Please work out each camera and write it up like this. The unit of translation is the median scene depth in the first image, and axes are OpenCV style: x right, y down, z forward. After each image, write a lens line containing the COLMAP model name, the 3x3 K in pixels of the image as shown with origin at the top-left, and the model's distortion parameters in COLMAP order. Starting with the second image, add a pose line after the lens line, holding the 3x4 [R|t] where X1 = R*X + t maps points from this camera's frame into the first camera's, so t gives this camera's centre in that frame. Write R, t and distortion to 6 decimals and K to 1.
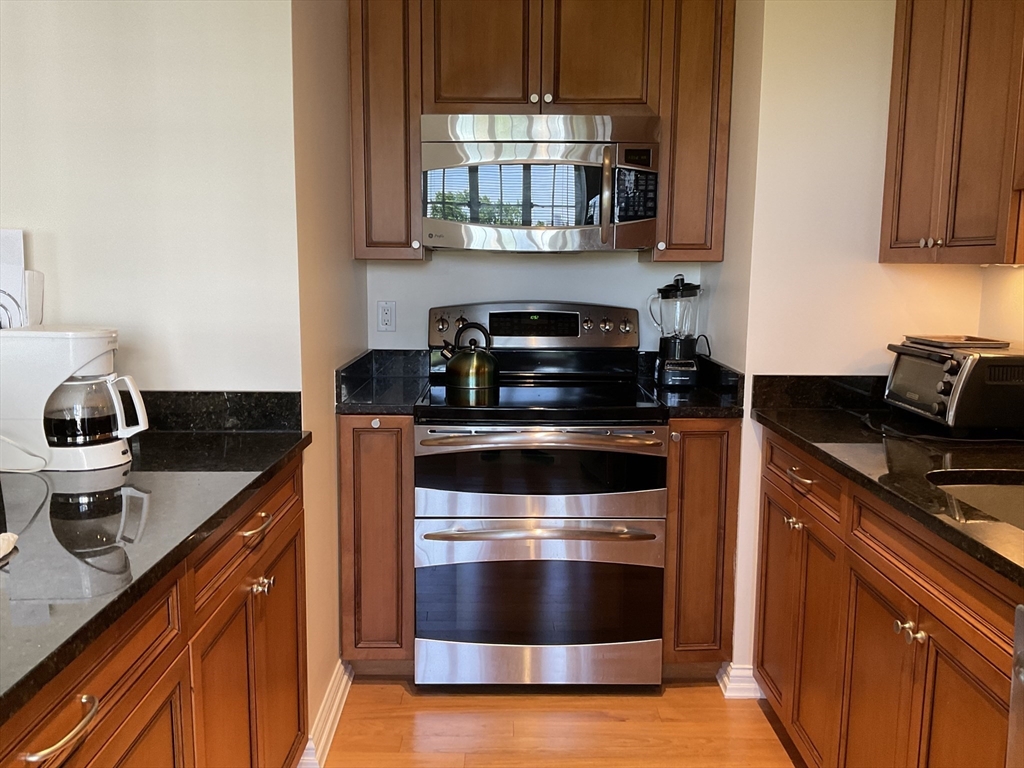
lens RADIAL K [[848.9, 0, 512.0], [0, 848.9, 384.0], [0, 0, 1]] dist [0.130129, -0.251495]
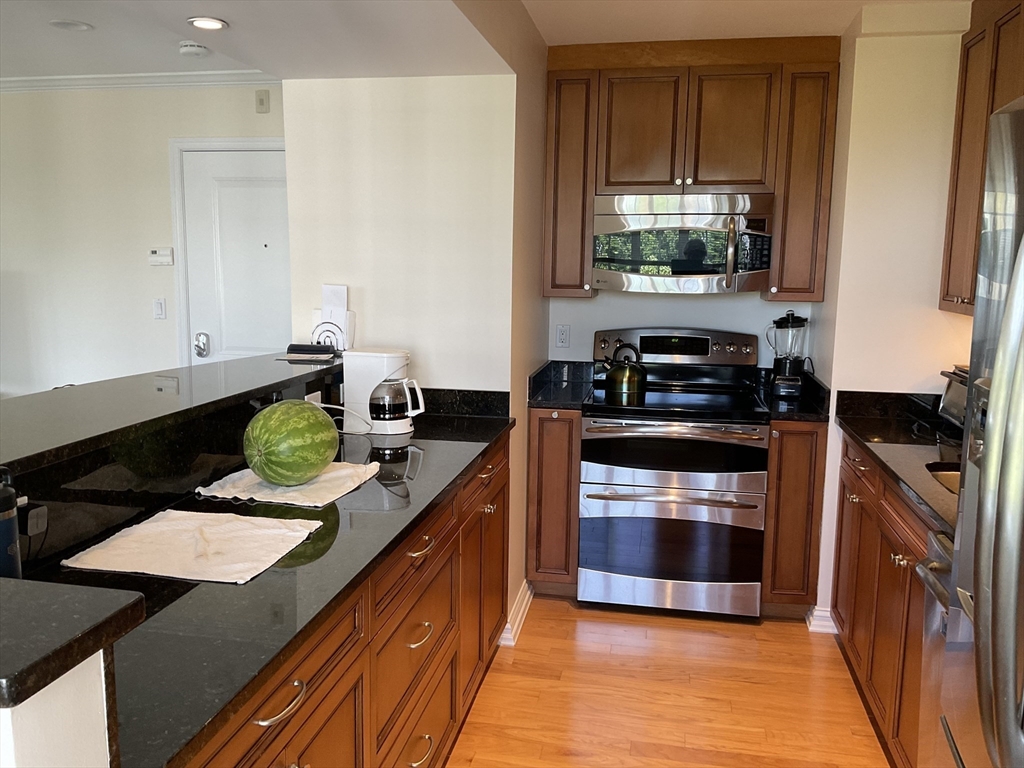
lens RADIAL K [[848.9, 0, 512.0], [0, 848.9, 384.0], [0, 0, 1]] dist [0.130129, -0.251495]
pose [[0.981543, 0.033489, -0.188286, 0.034387], [-0.032952, 0.999439, 0.005983, -0.011459], [0.188381, 0.000332, 0.982096, -0.399172]]
